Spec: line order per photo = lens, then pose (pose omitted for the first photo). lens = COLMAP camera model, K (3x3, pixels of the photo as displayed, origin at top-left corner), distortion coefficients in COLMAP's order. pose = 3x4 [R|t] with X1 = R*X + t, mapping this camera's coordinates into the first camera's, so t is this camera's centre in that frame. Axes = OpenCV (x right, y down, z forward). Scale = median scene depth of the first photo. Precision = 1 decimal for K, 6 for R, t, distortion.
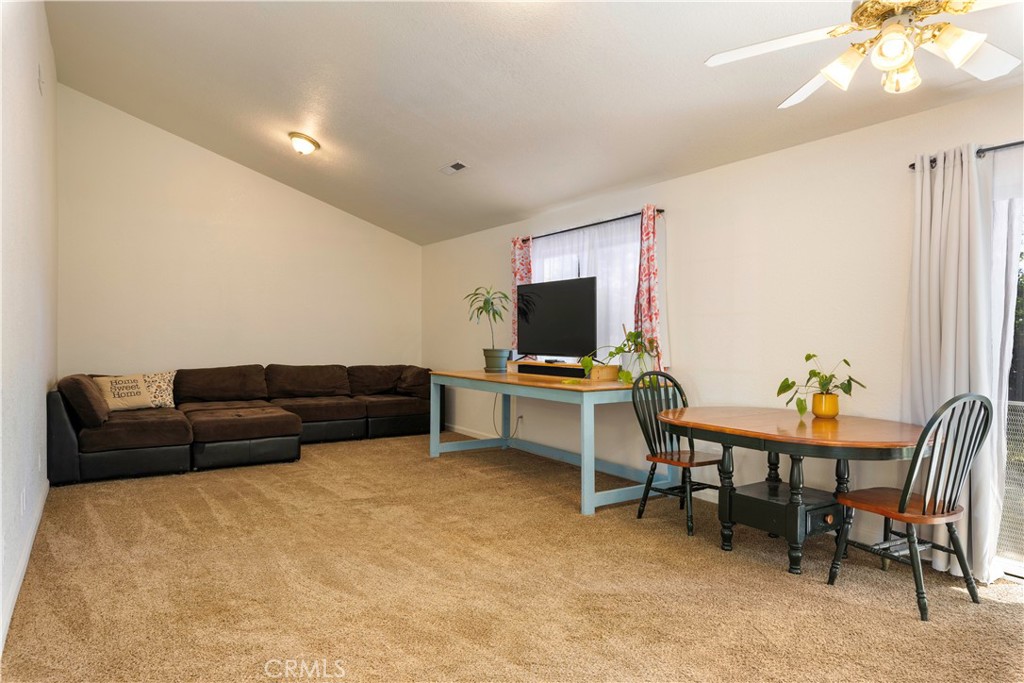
lens RADIAL K [[639.2, 0, 514.9], [0, 639.2, 332.8], [0, 0, 1]] dist [0.001931, 0.001012]
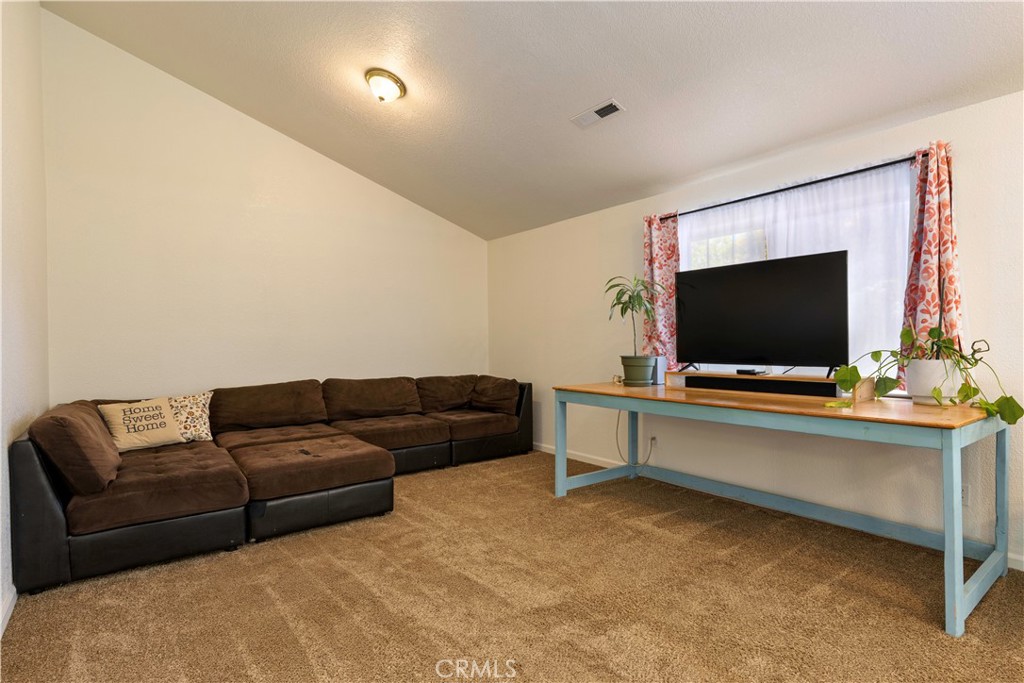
lens RADIAL K [[517.9, 0, 508.5], [0, 517.9, 342.2], [0, 0, 1]] dist [0.003683, 0.000440]
pose [[0.997764, -0.016641, 0.064734, -0.269591], [0.016181, 0.999840, 0.007622, 0.001407], [-0.064850, -0.006558, 0.997873, 0.446981]]
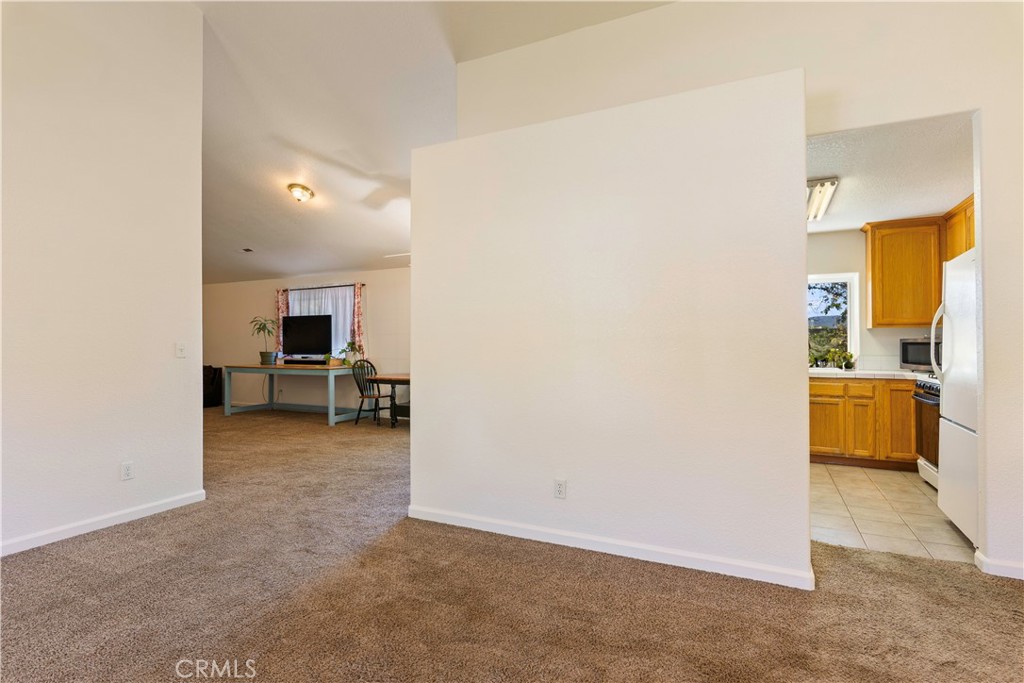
lens RADIAL K [[517.9, 0, 517.0], [0, 517.9, 336.9], [0, 0, 1]] dist [0.003683, 0.000440]
pose [[0.859817, -0.000913, 0.510601, -0.200153], [0.003531, 0.999985, -0.004159, -0.008408], [-0.510590, 0.005379, 0.859808, -0.691794]]
